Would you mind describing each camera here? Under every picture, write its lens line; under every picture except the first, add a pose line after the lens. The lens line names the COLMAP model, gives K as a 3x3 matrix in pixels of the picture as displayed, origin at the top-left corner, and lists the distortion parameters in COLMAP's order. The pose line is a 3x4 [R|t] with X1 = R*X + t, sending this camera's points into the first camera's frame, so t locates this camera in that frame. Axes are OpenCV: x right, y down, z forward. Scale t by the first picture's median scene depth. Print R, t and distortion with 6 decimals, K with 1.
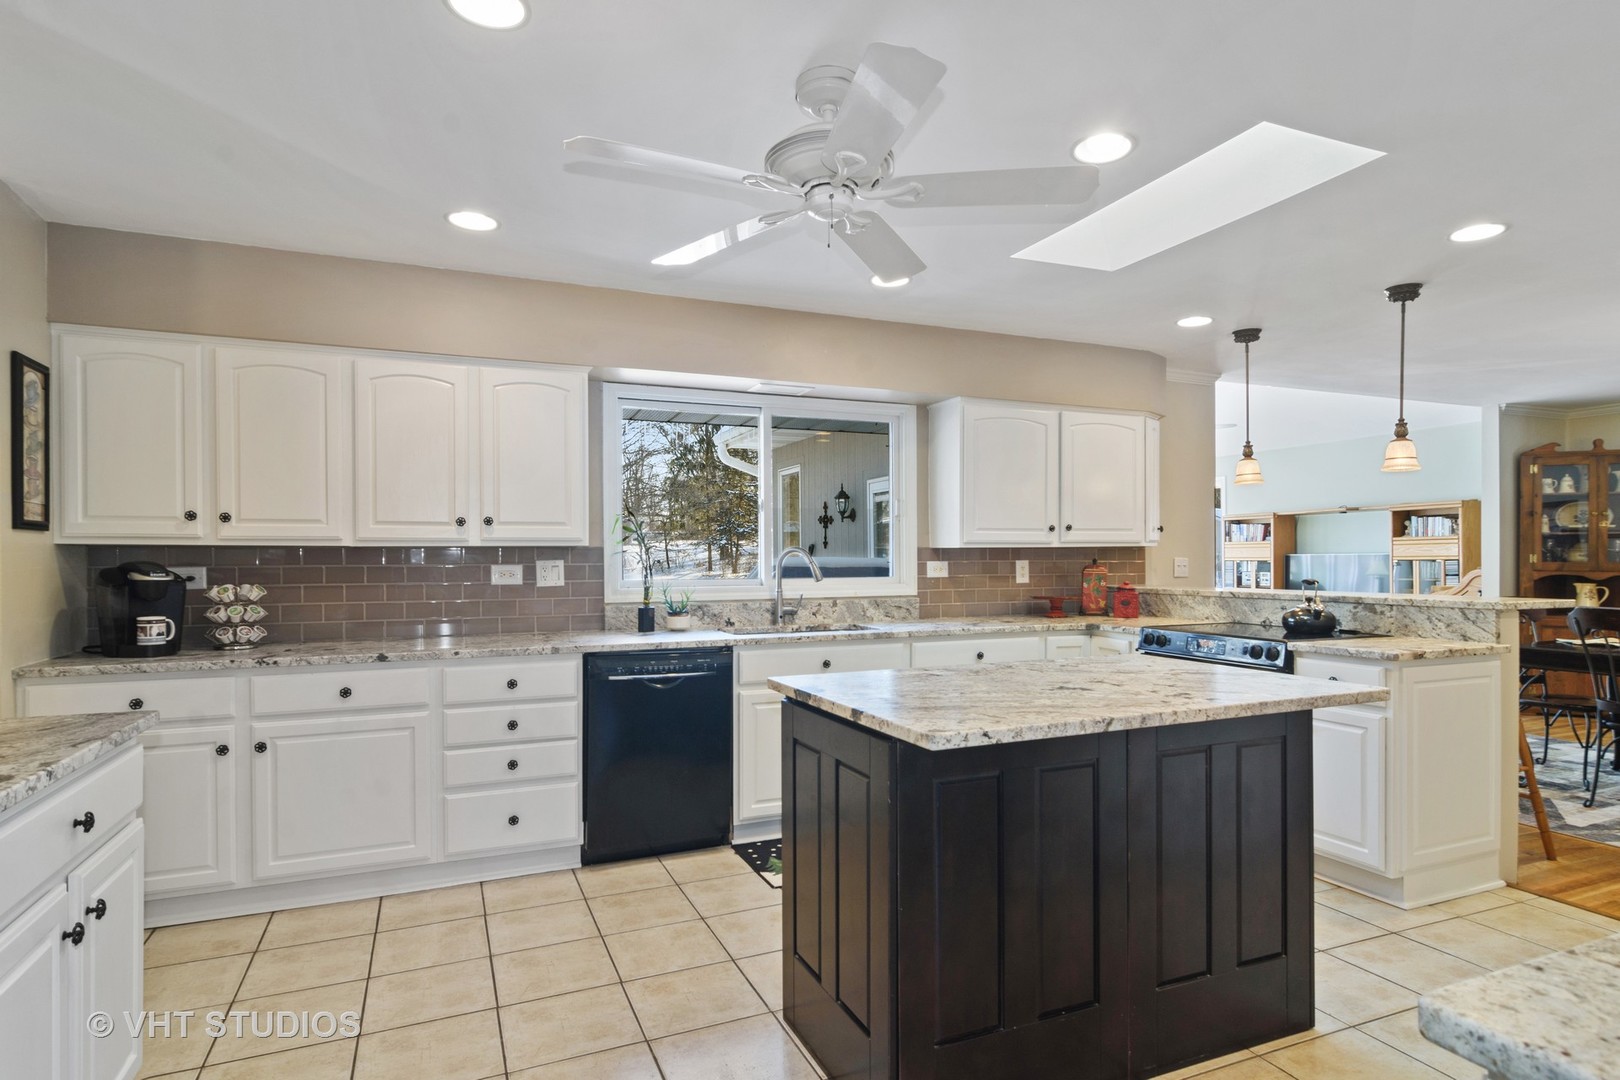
lens RADIAL K [[880.7, 0, 797.6], [0, 880.7, 552.7], [0, 0, 1]] dist [-0.002852, 0.002422]
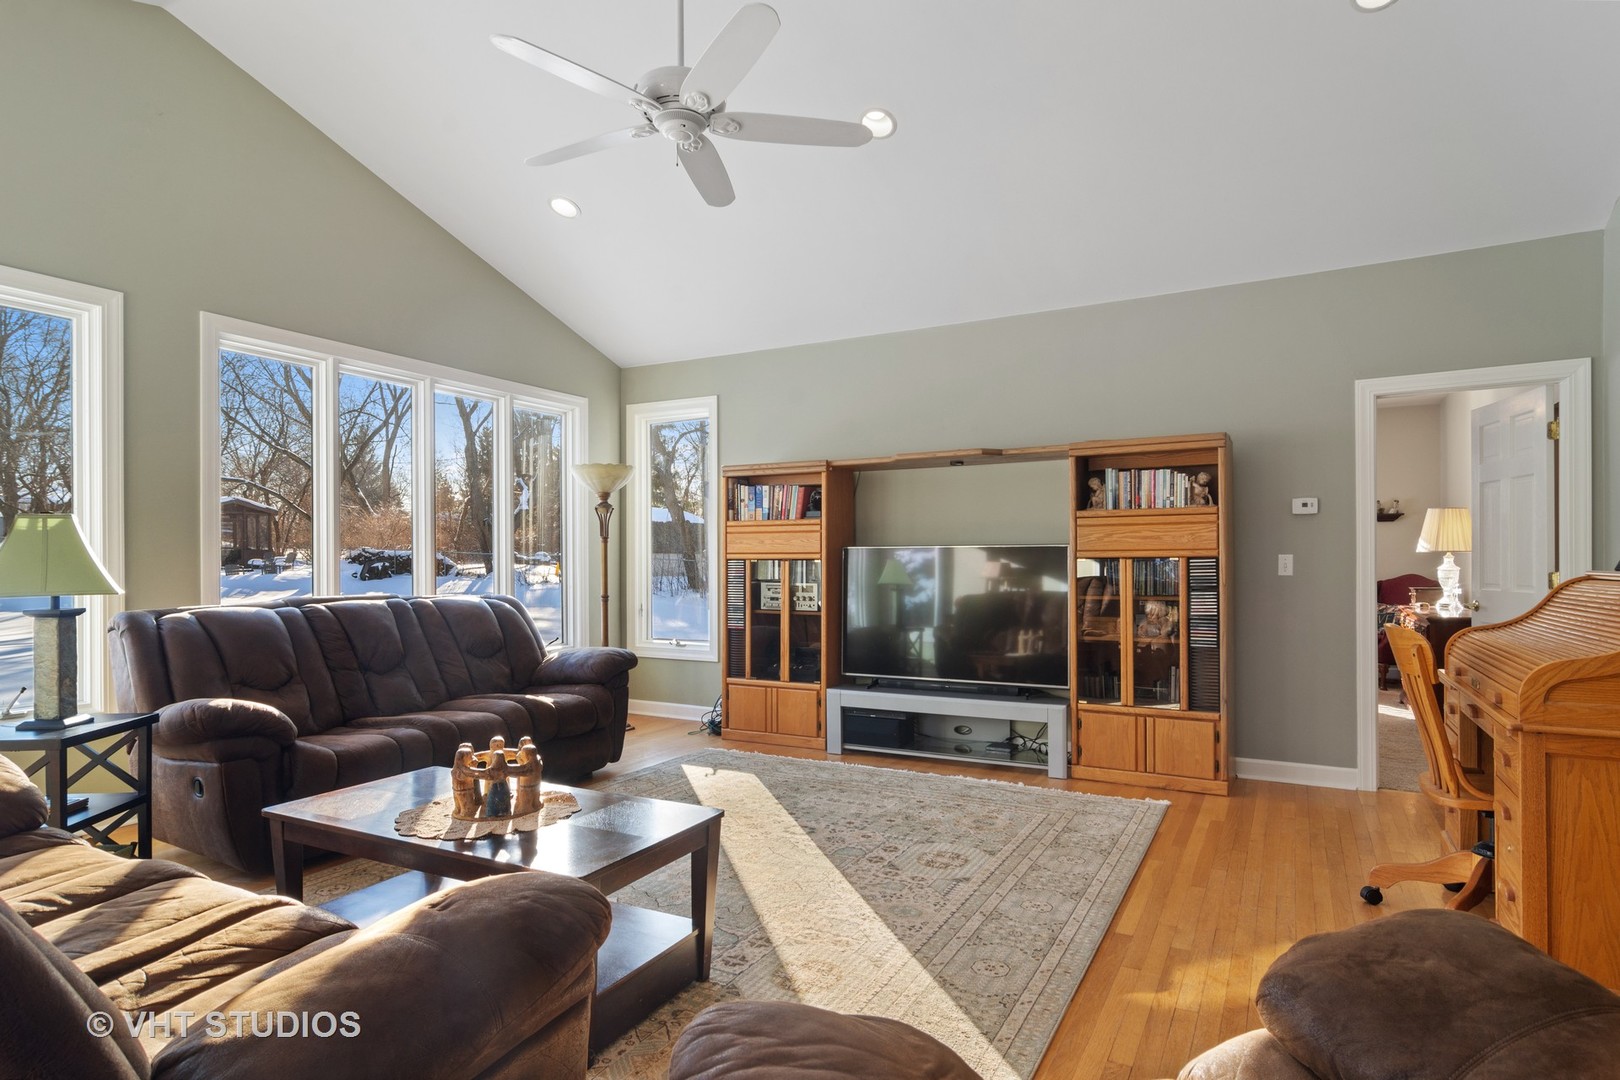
lens RADIAL K [[880.7, 0, 807.3], [0, 880.7, 561.0], [0, 0, 1]] dist [-0.002852, 0.002422]
pose [[0.774105, 0.004170, 0.633044, 0.539359], [-0.008040, 0.999962, 0.003245, 0.020755], [-0.633006, -0.007602, 0.774109, 1.518195]]
